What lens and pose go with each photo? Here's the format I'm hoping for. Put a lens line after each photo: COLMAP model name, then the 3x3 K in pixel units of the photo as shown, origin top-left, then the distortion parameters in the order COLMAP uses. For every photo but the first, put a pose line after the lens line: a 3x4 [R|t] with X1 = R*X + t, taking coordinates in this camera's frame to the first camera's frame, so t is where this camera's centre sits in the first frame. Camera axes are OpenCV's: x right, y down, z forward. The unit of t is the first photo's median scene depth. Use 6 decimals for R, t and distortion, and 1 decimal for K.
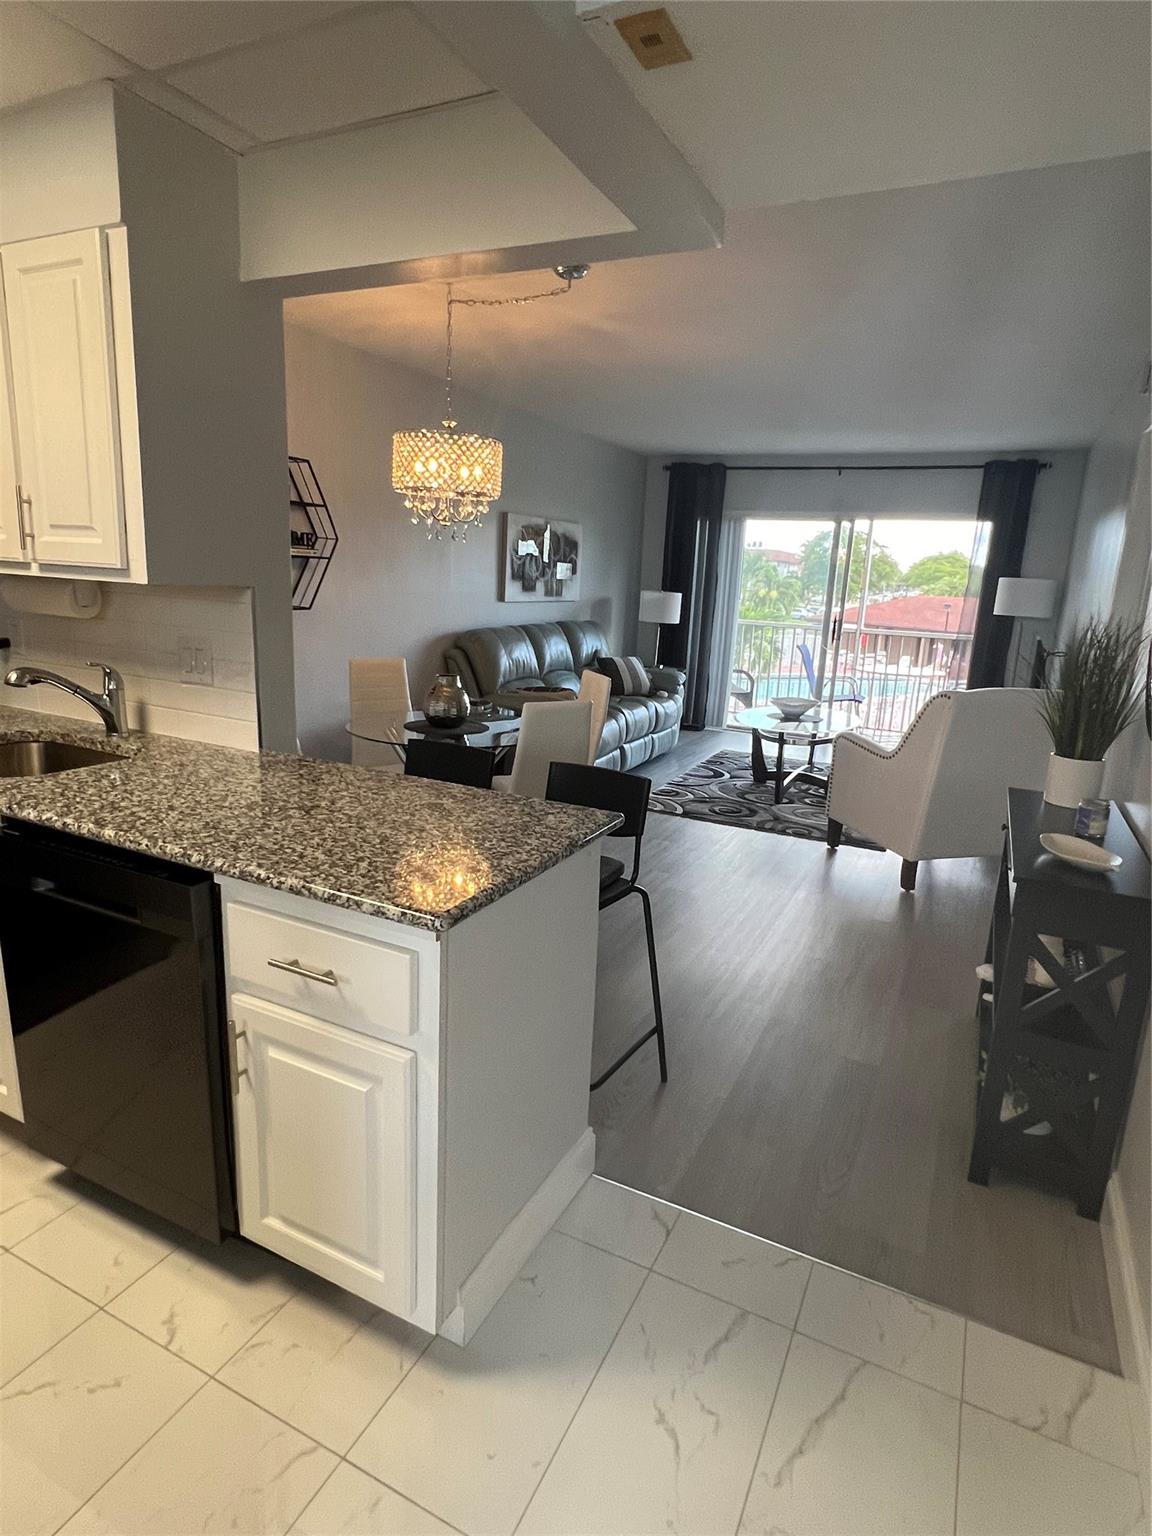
lens RADIAL K [[843.7, 0, 580.4], [0, 843.7, 771.8], [0, 0, 1]] dist [0.004279, -0.004779]
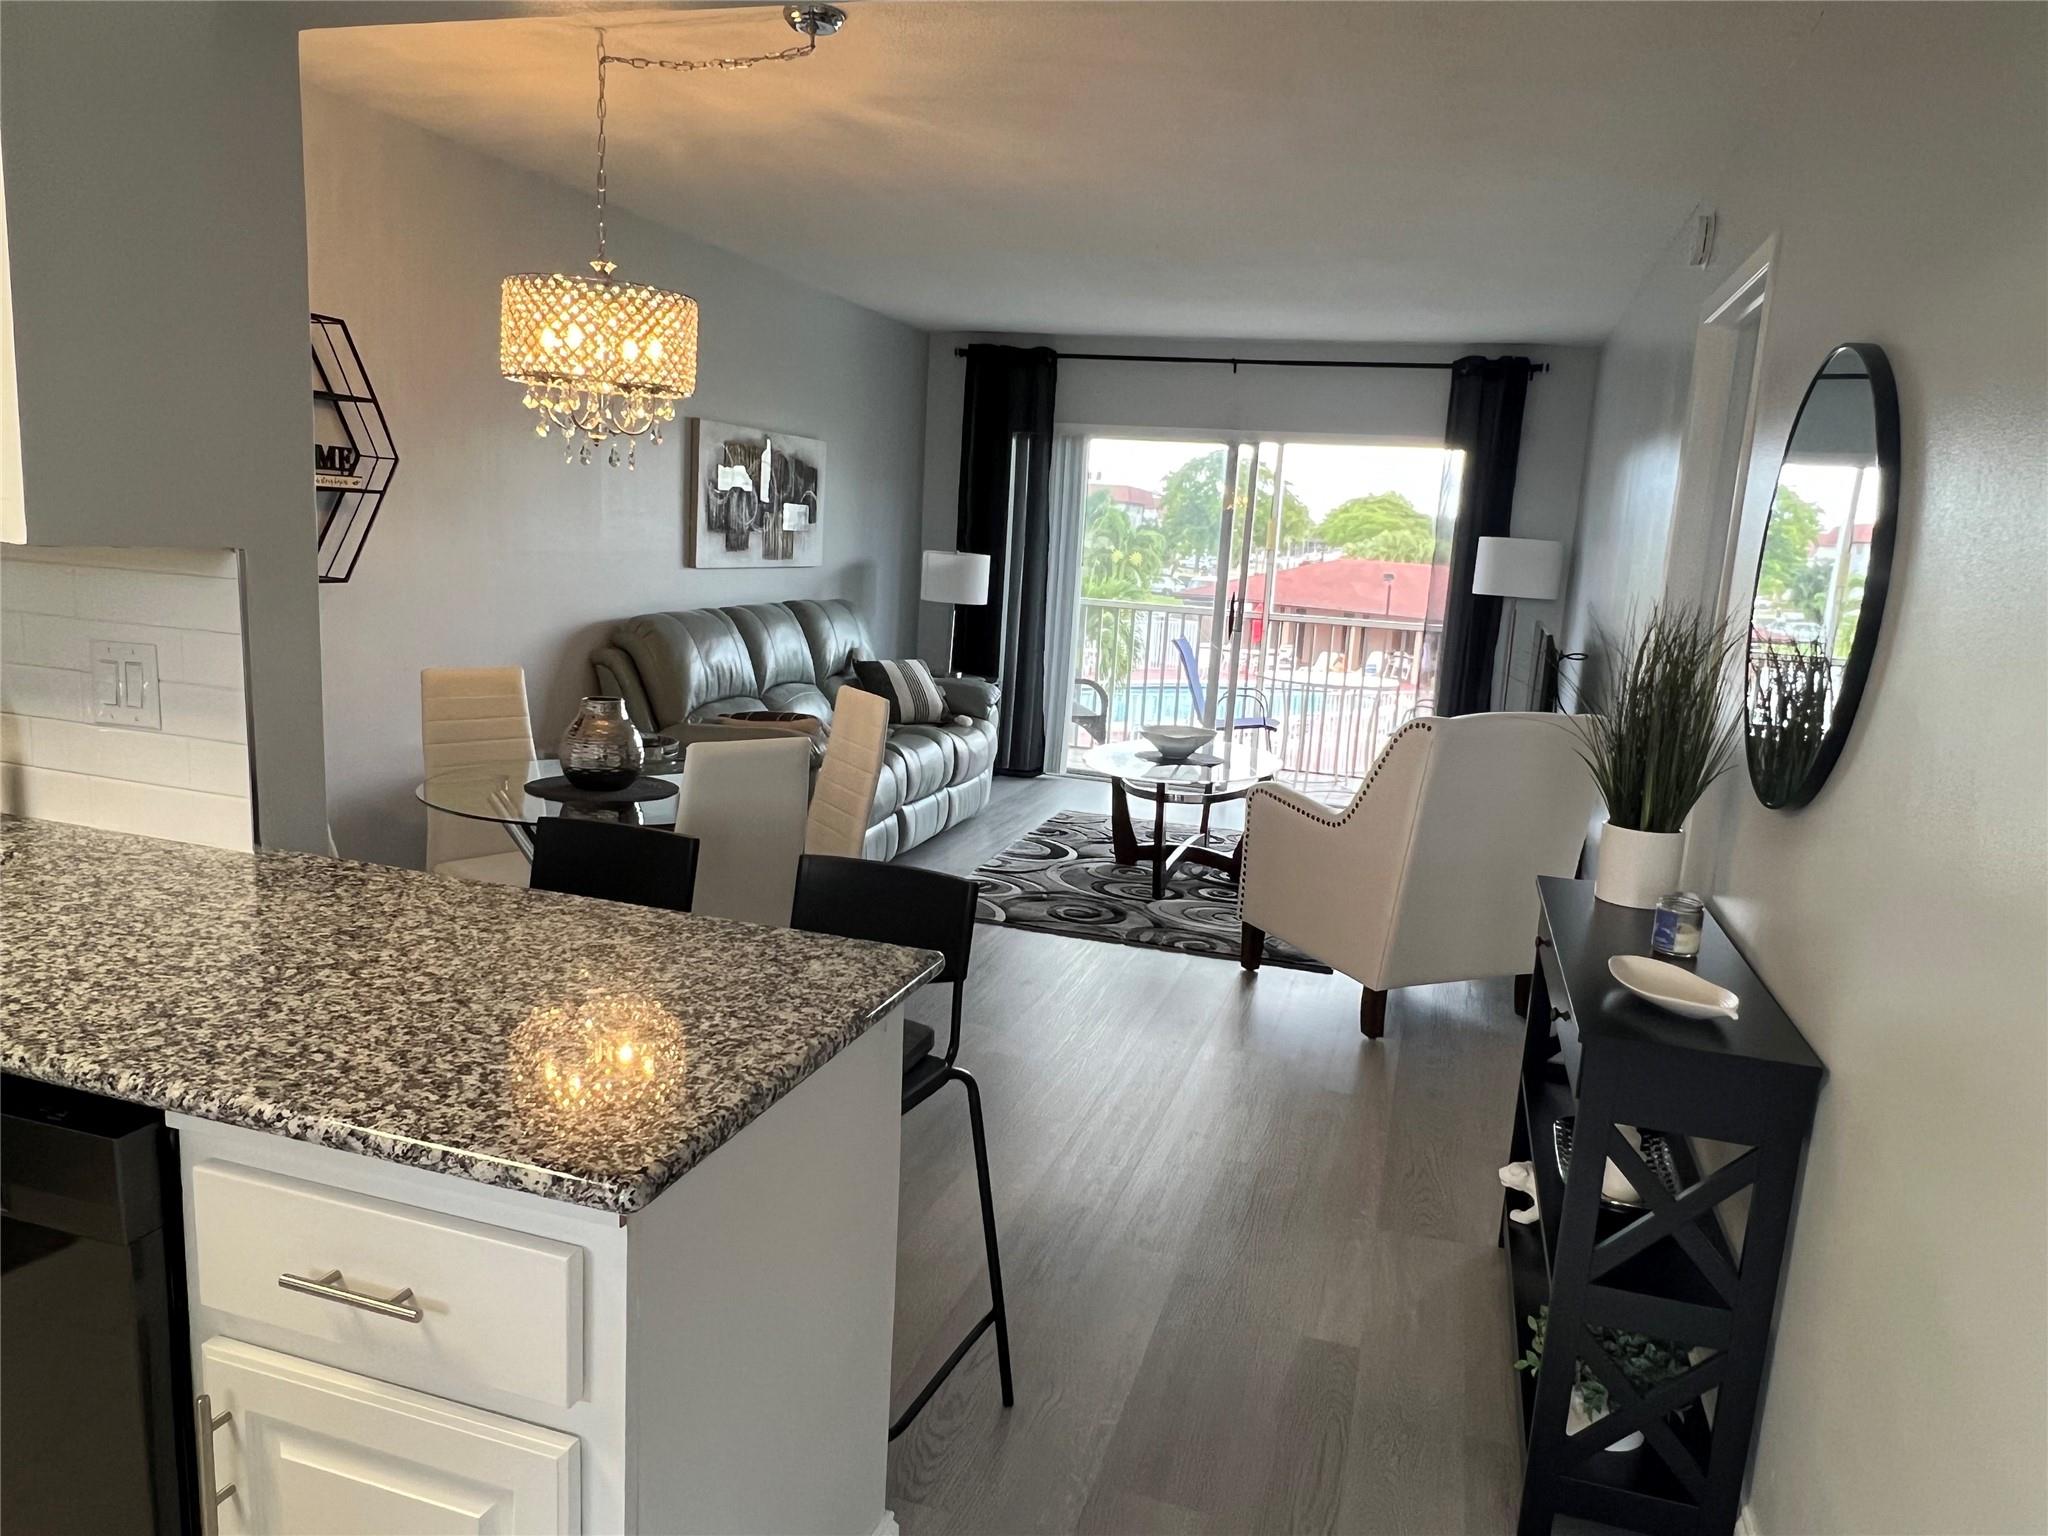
lens RADIAL K [[1376.5, 0, 1026.2], [0, 1376.5, 789.0], [0, 0, 1]] dist [0.007202, -0.008325]
pose [[0.988349, -0.016910, 0.151264, -0.021759], [0.022534, 0.999114, -0.035543, -0.017977], [-0.150529, 0.038538, 0.987854, 0.046460]]
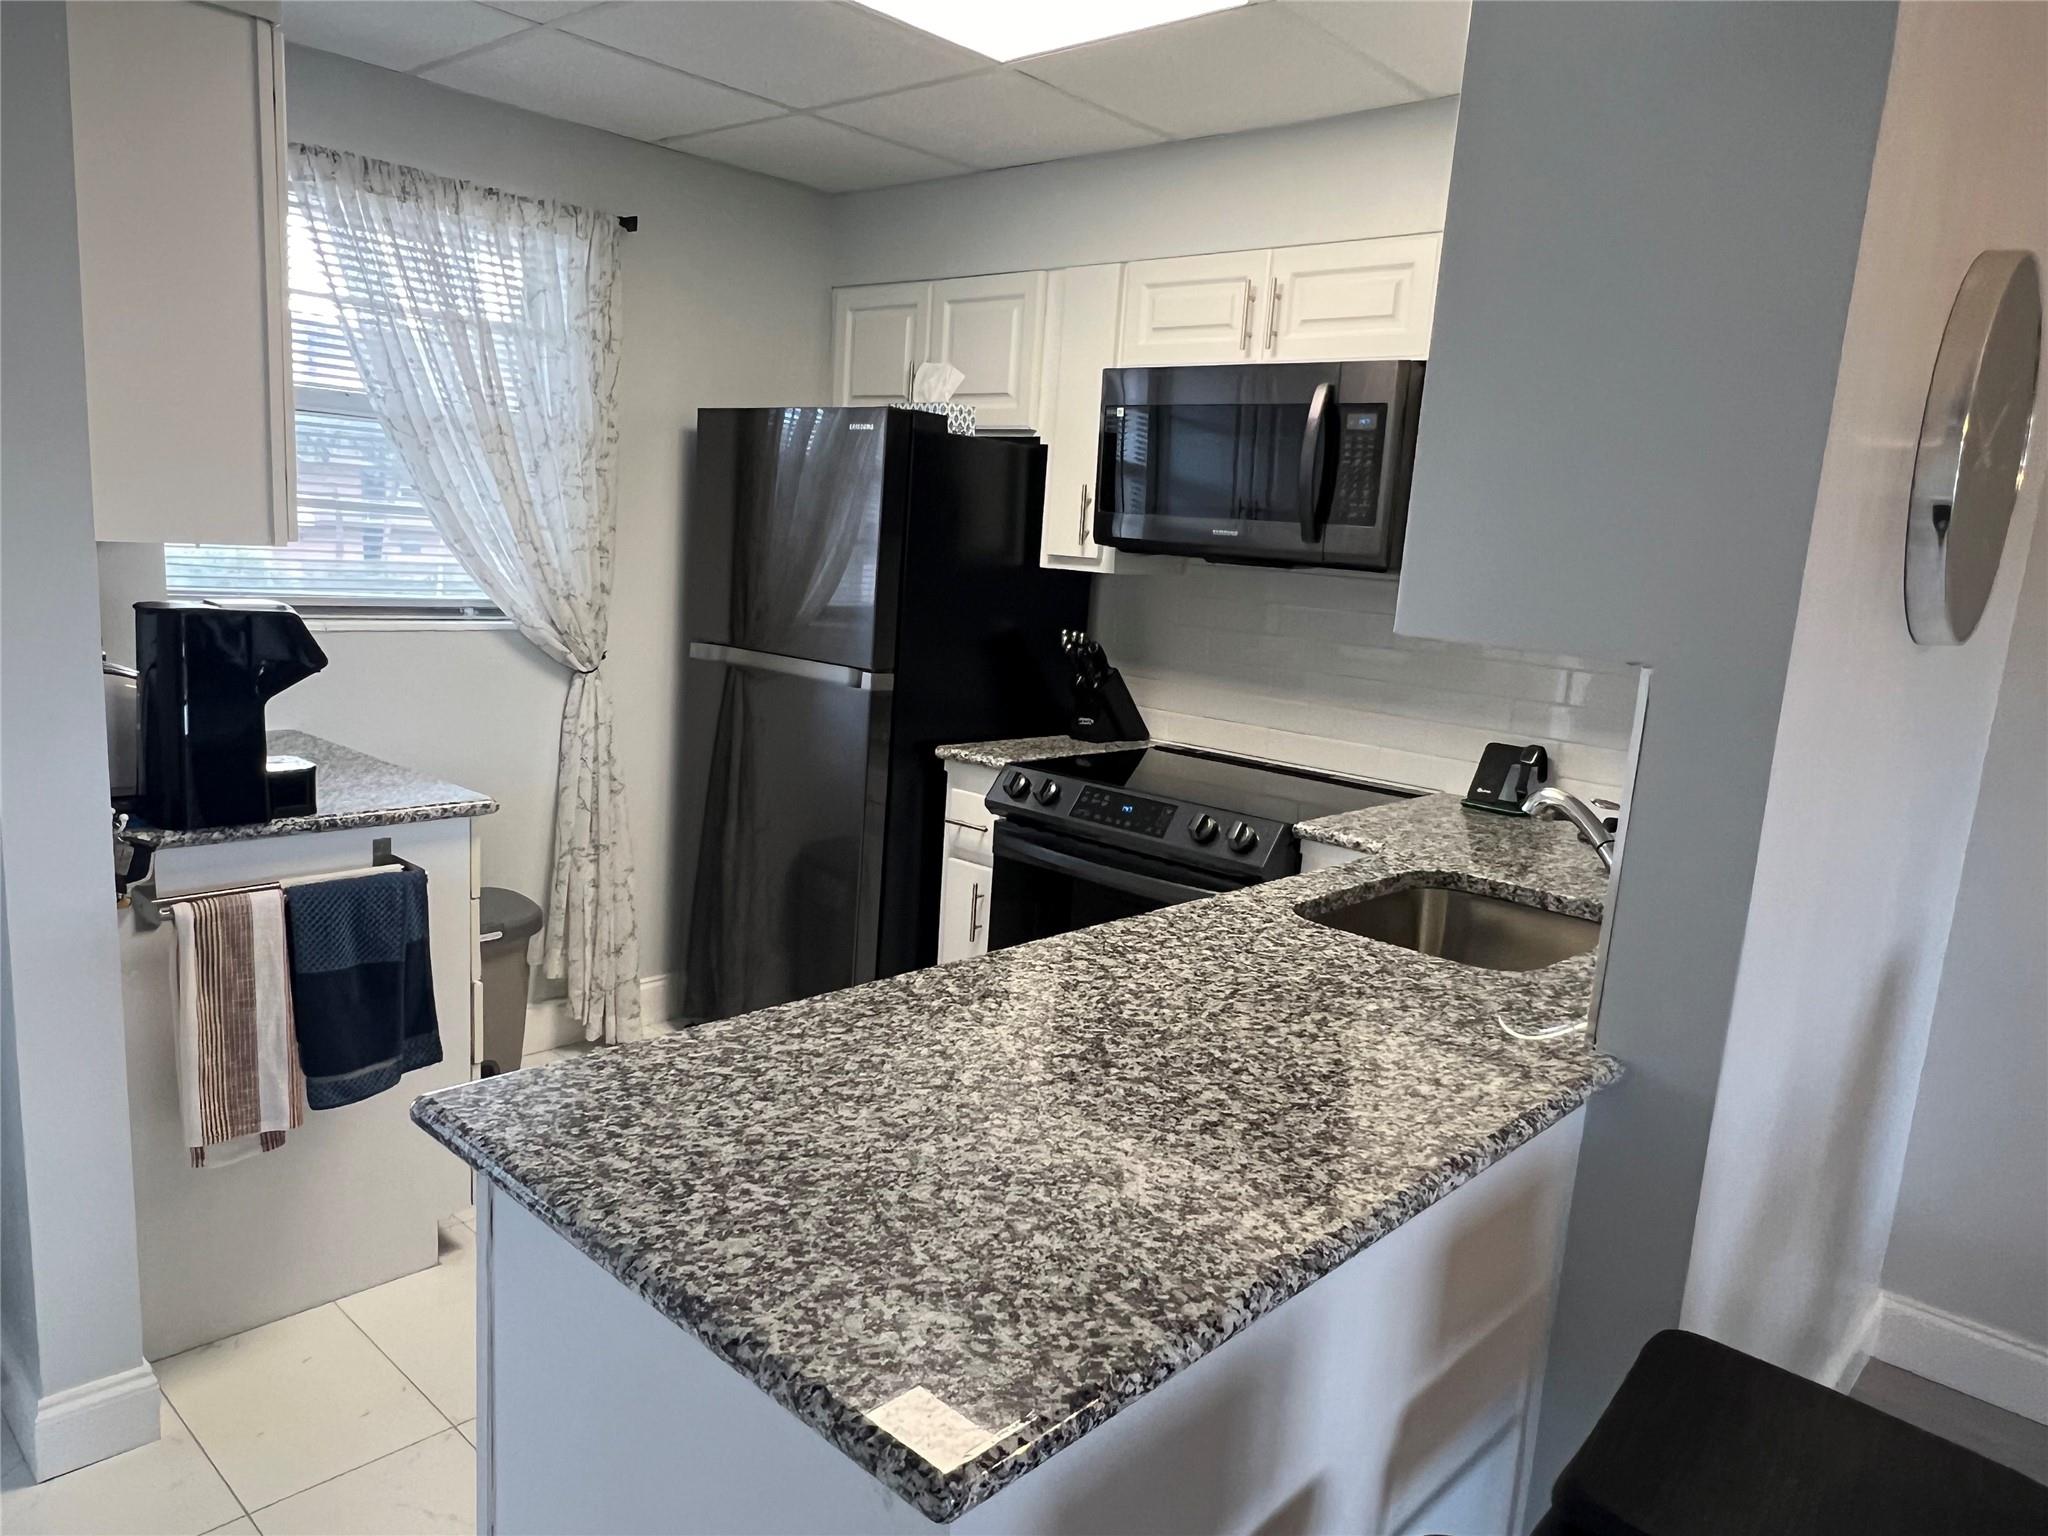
lens RADIAL K [[1376.5, 0, 1023.5], [0, 1376.5, 771.2], [0, 0, 1]] dist [0.007202, -0.008325]
pose [[-0.281226, 0.101647, -0.954243, 0.289135], [-0.301061, 0.934828, 0.188305, -0.165474], [0.911194, 0.340242, -0.232296, 0.711924]]
